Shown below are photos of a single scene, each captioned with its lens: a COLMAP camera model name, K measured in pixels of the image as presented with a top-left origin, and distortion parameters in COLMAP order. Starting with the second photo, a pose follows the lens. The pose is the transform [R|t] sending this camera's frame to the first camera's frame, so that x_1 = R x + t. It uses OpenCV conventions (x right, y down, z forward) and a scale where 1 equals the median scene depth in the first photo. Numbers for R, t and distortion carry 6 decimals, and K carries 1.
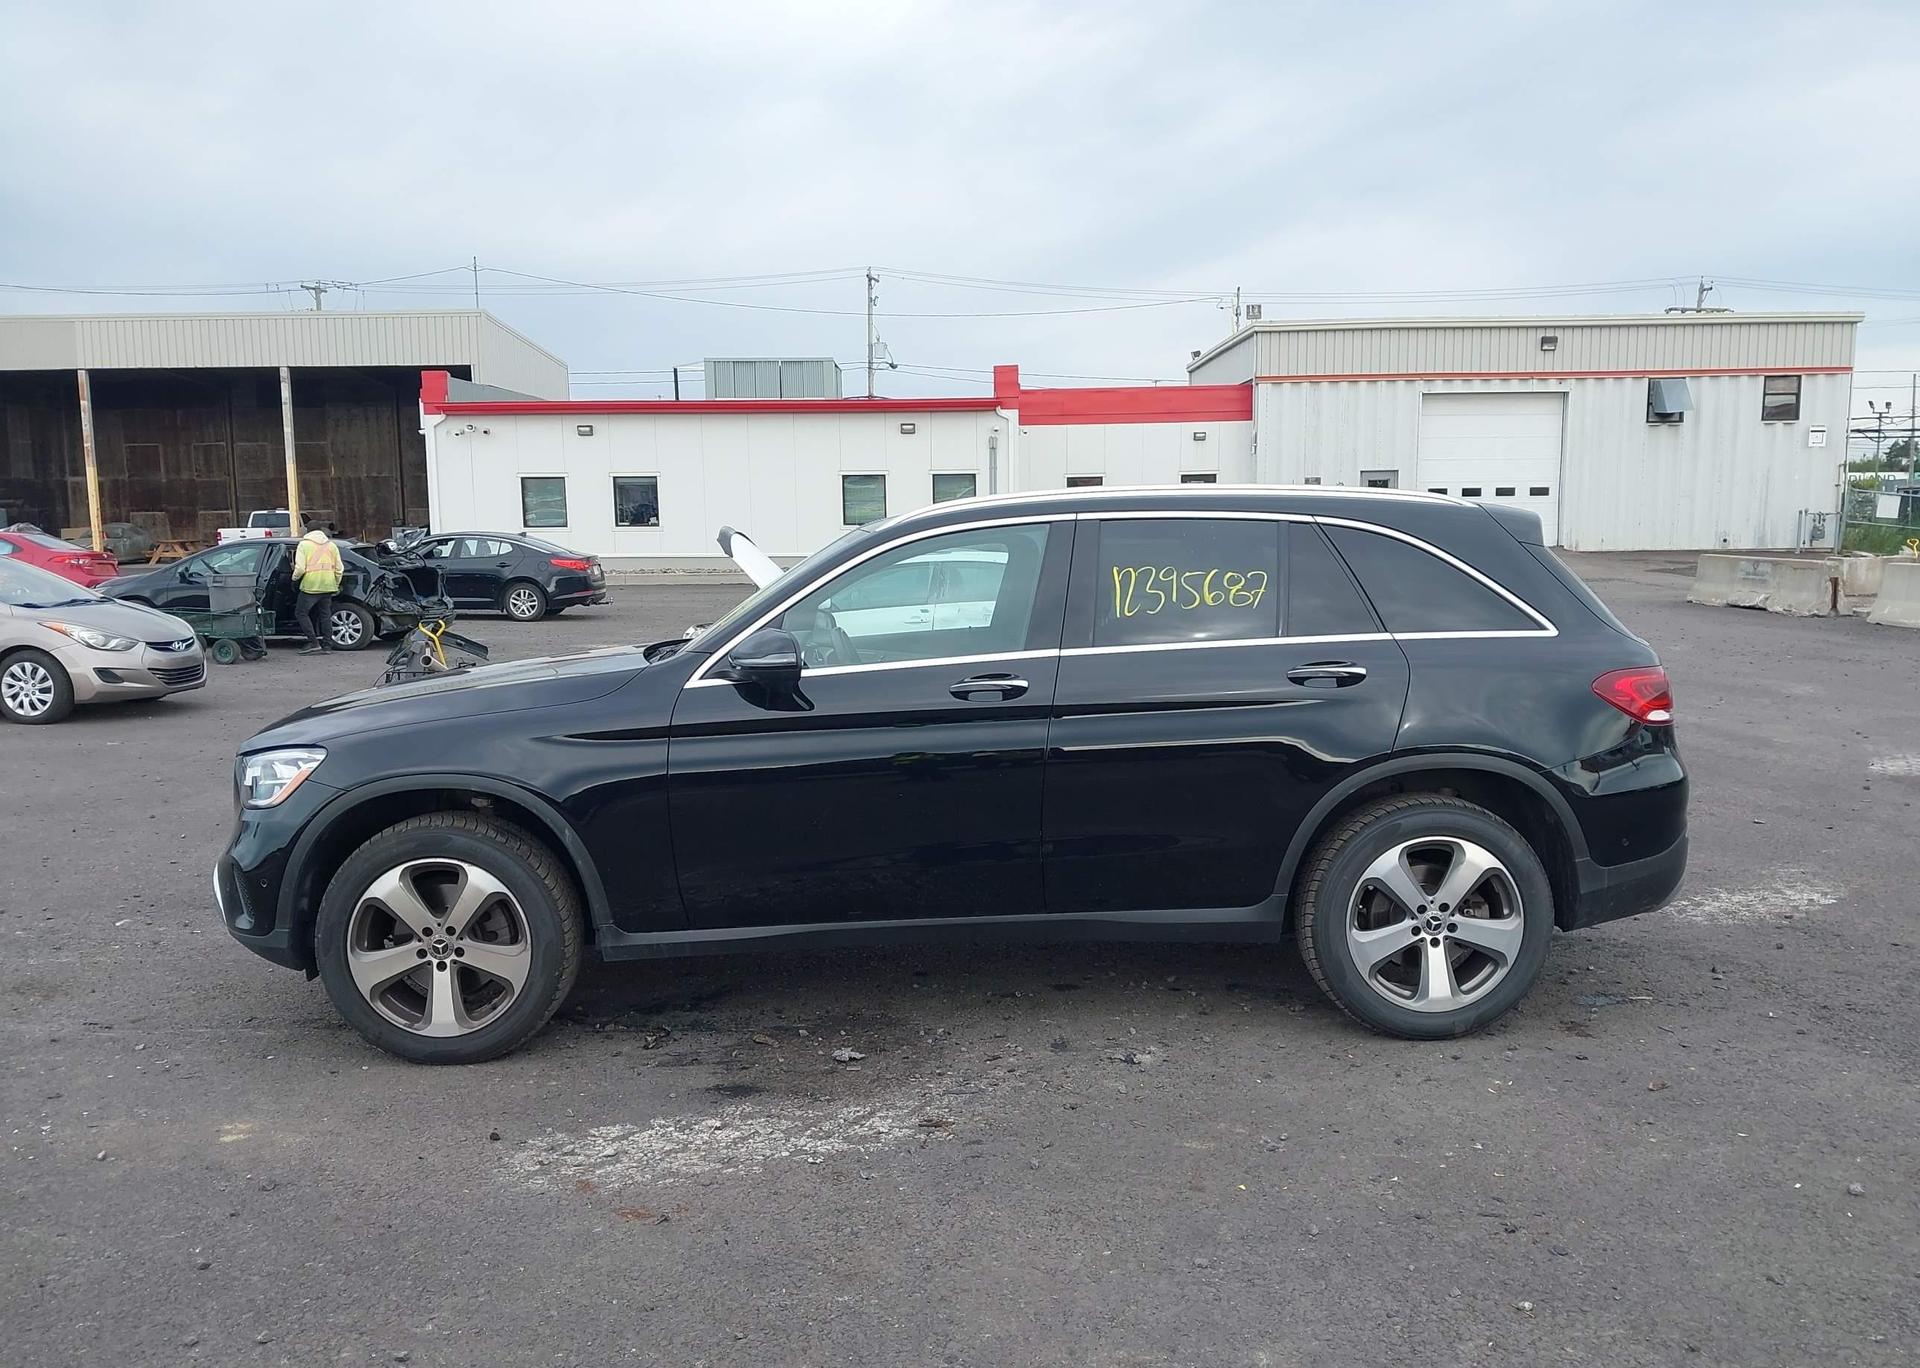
lens RADIAL K [[1534.0, 0, 962.9], [0, 1534.0, 720.0], [0, 0, 1]] dist [0.041625, -0.068115]
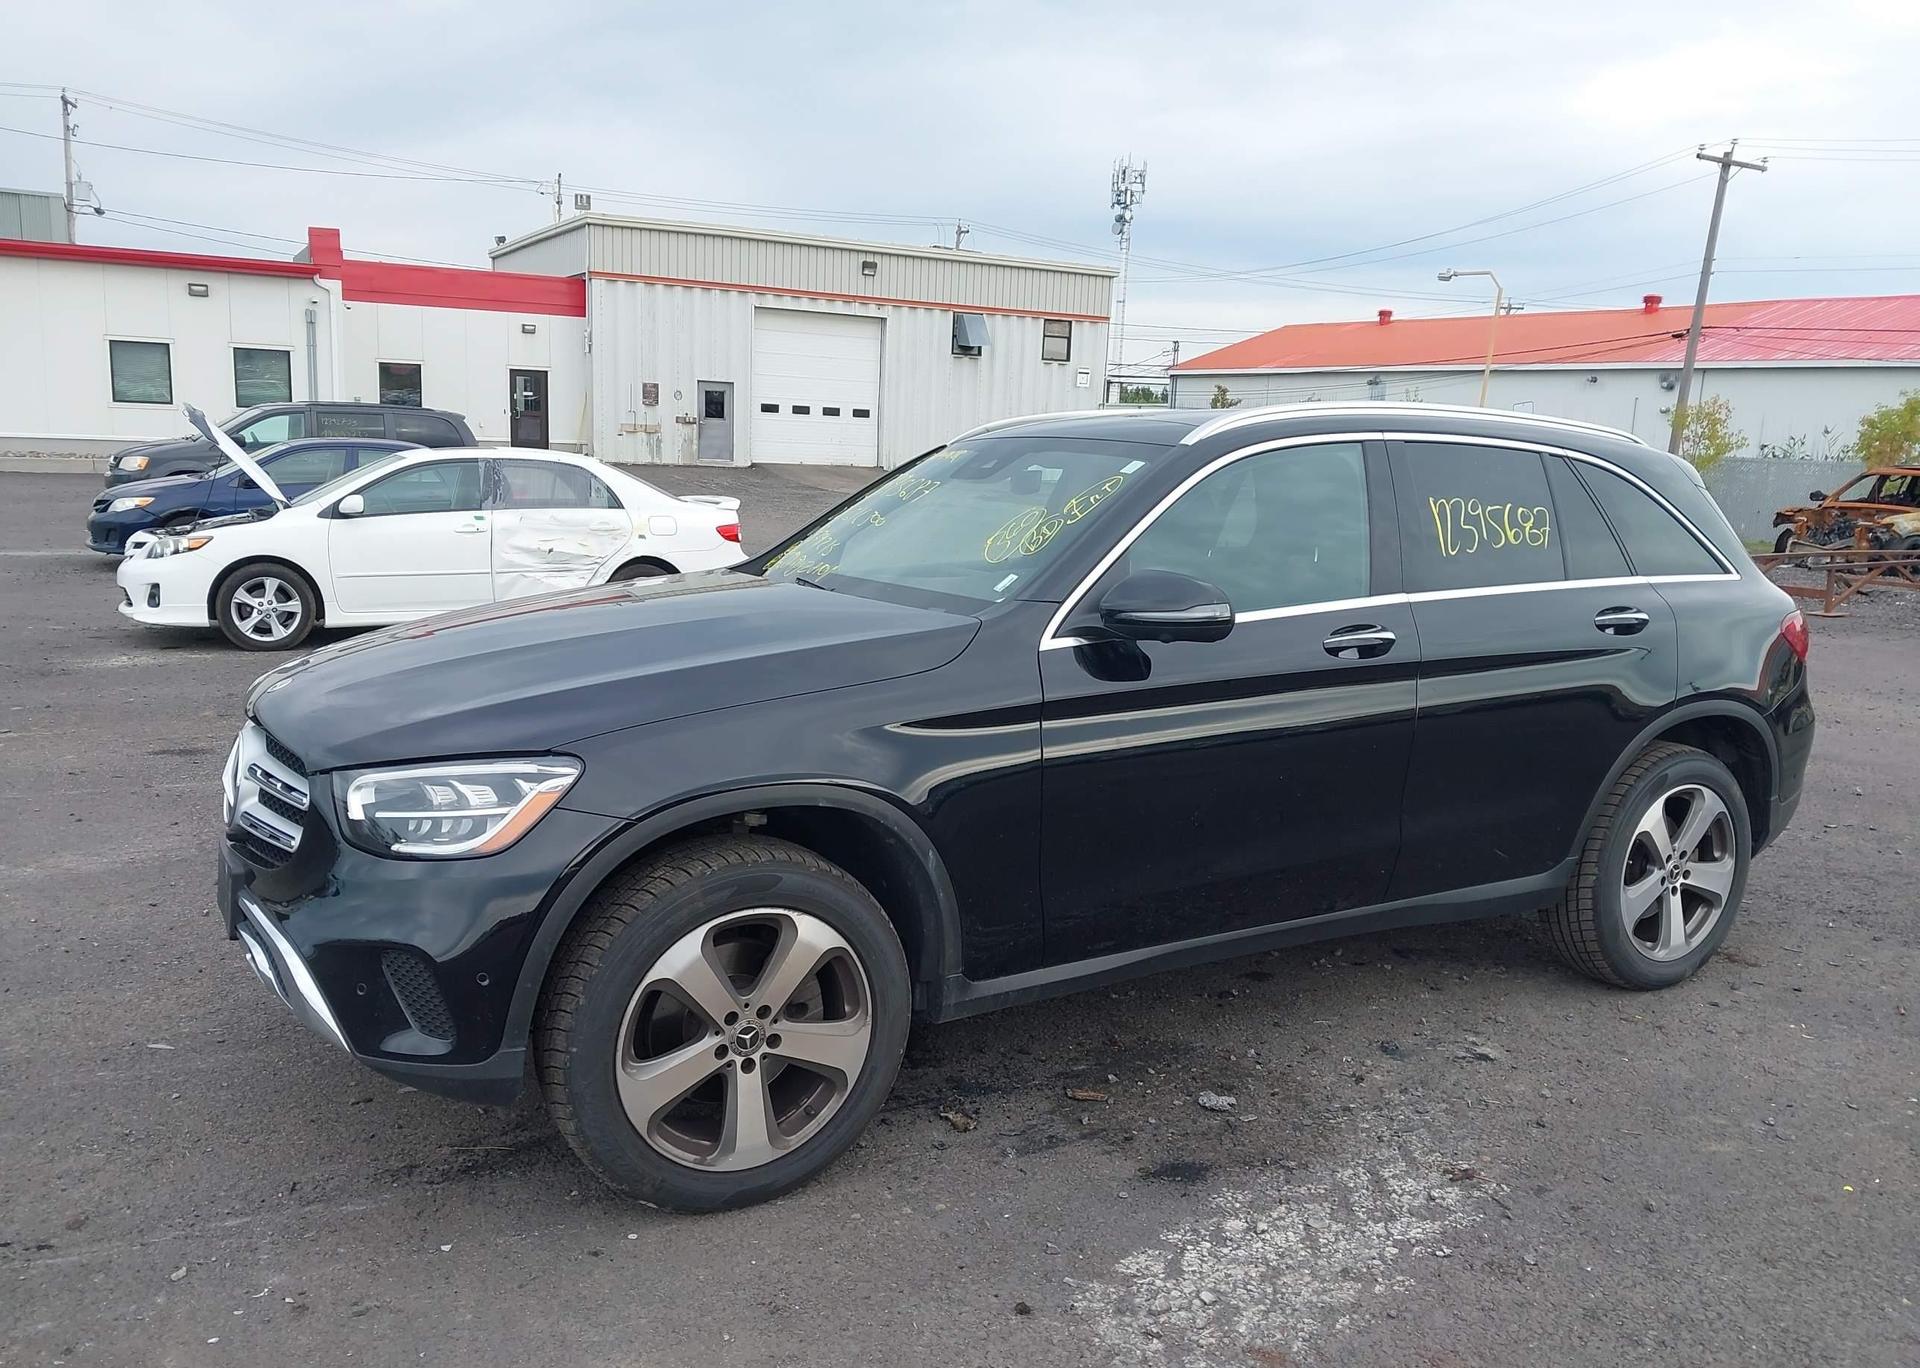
lens RADIAL K [[1534.0, 0, 962.9], [0, 1534.0, 720.0], [0, 0, 1]] dist [0.041625, -0.068115]
pose [[0.874271, -0.039851, 0.483799, -0.544271], [0.011221, 0.998017, 0.061930, -0.030339], [-0.485308, -0.048715, 0.872985, 0.352006]]
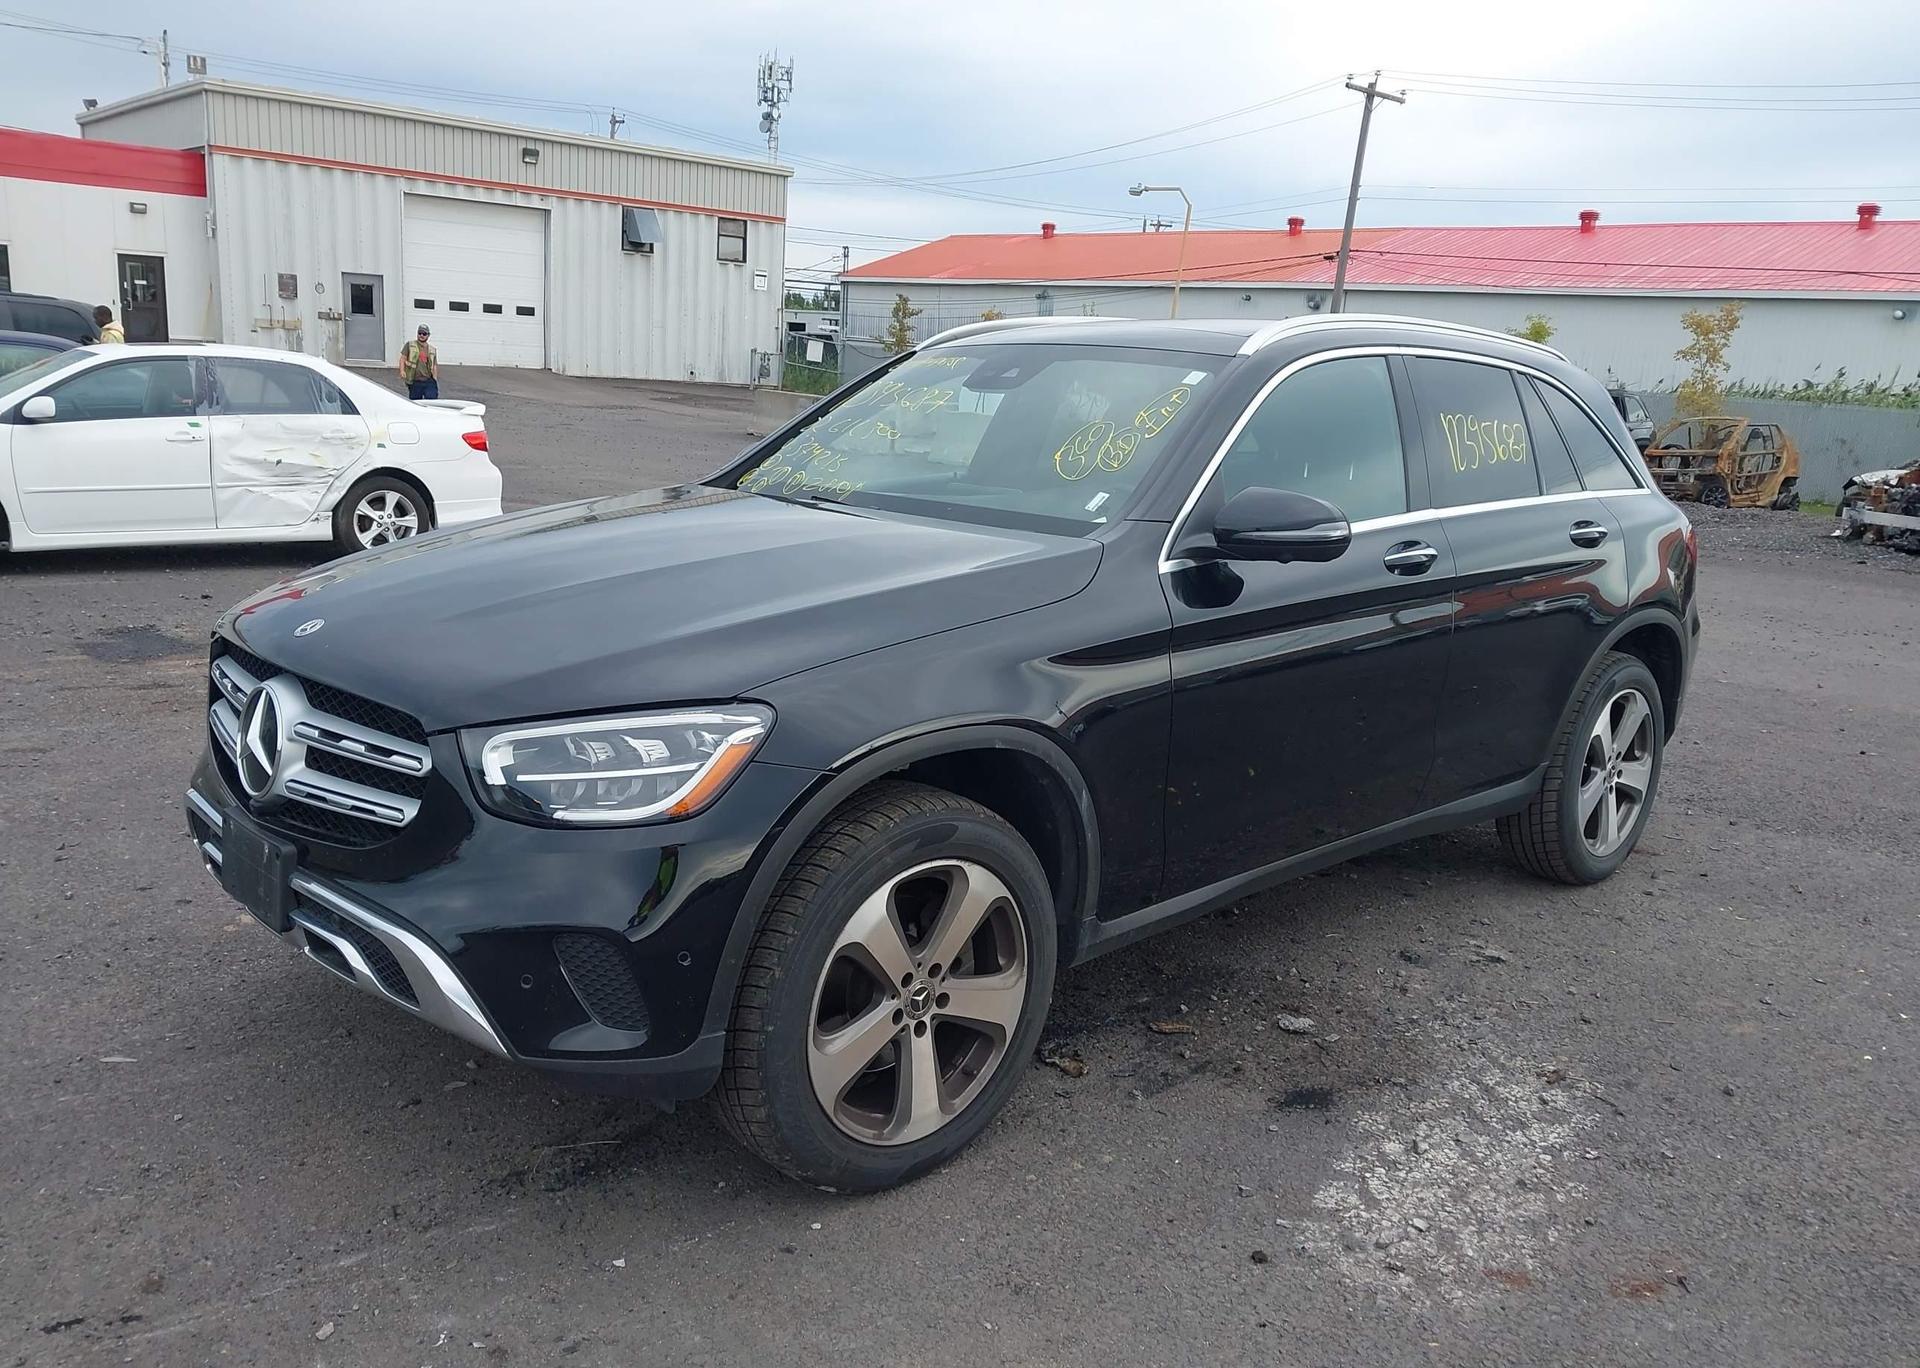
lens RADIAL K [[1552.1, 0, 967.2], [0, 1552.1, 687.1], [0, 0, 1]] dist [0.039978, -0.053979]
pose [[0.739766, -0.082655, 0.667768, -0.693917], [0.020155, 0.994703, 0.100794, -0.039526], [-0.672562, -0.061105, 0.737514, 0.499717]]
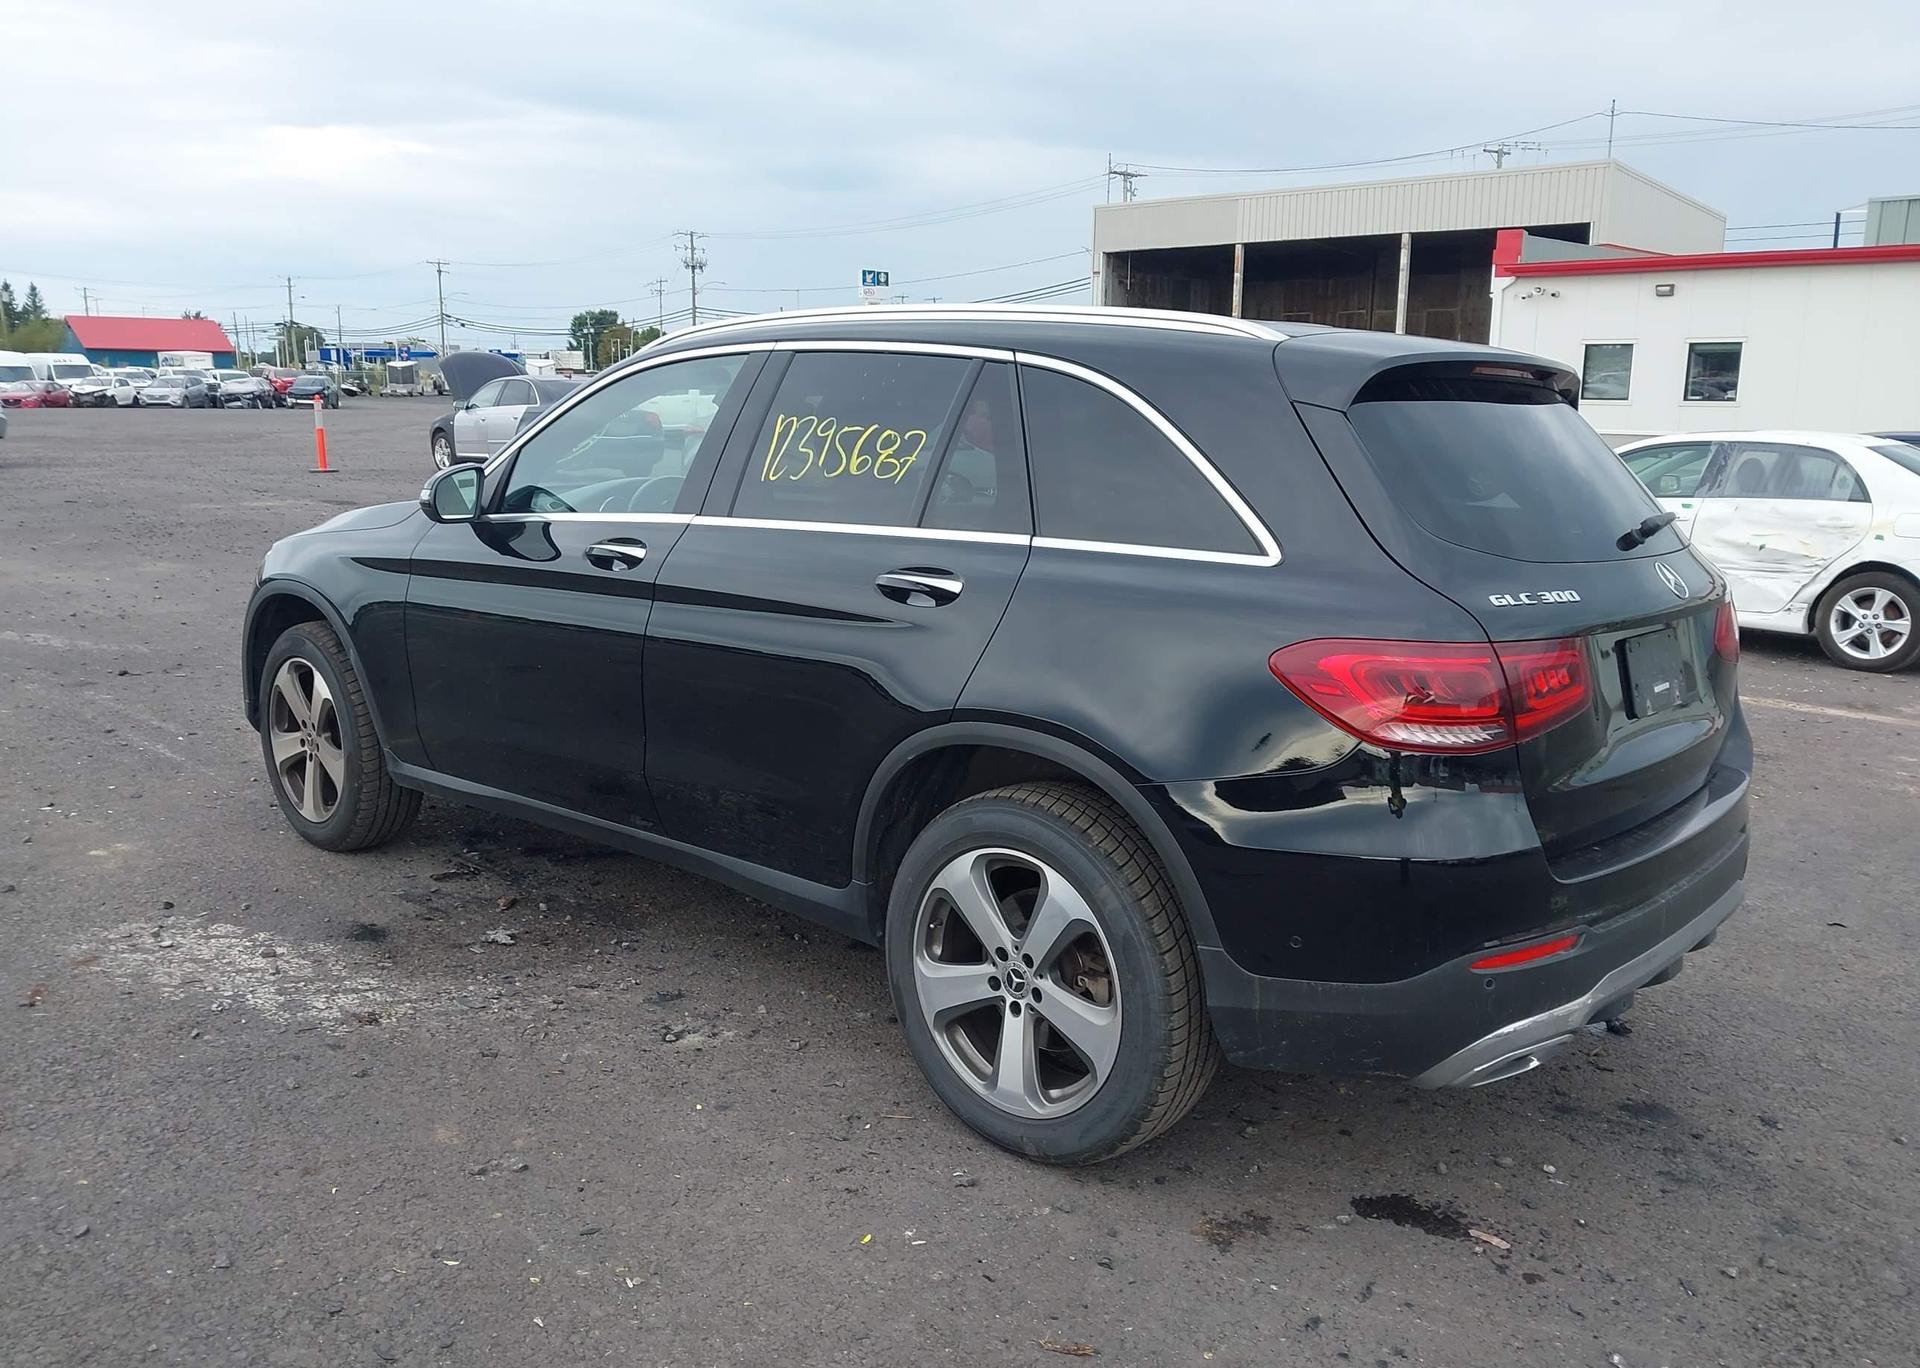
lens RADIAL K [[1552.1, 0, 967.2], [0, 1552.1, 687.1], [0, 0, 1]] dist [0.039978, -0.053979]
pose [[0.713763, 0.155858, -0.682825, 0.698486], [-0.117121, 0.987758, 0.103033, -0.055235], [0.690525, 0.006432, 0.723280, 0.487510]]
